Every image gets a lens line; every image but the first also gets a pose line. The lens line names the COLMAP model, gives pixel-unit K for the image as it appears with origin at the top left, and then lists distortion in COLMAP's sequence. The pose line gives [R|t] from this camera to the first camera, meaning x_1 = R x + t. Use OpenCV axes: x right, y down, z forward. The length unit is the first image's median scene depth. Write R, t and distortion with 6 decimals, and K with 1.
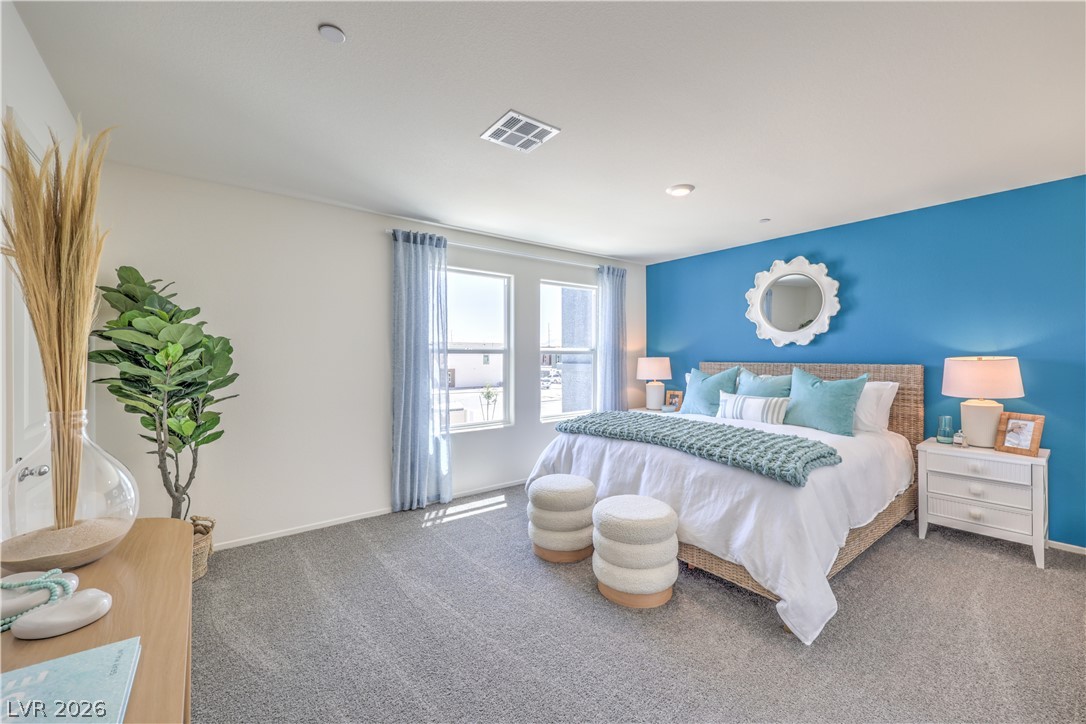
lens RADIAL K [[436.3, 0, 547.5], [0, 436.3, 354.9], [0, 0, 1]] dist [-0.000936, 0.000066]
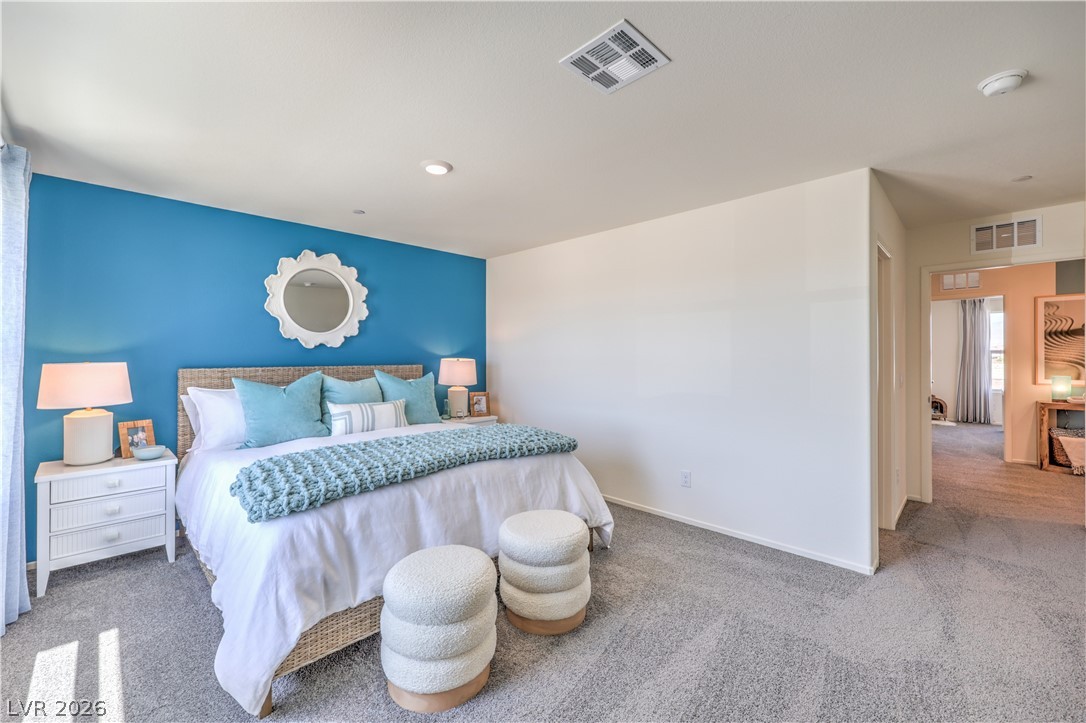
lens RADIAL K [[436.3, 0, 547.5], [0, 436.3, 354.4], [0, 0, 1]] dist [-0.000936, 0.000066]
pose [[-0.131829, 0.002213, 0.991270, -0.686229], [-0.001324, 0.999996, -0.002408, -0.007803], [-0.991272, -0.001630, -0.131825, 1.063163]]
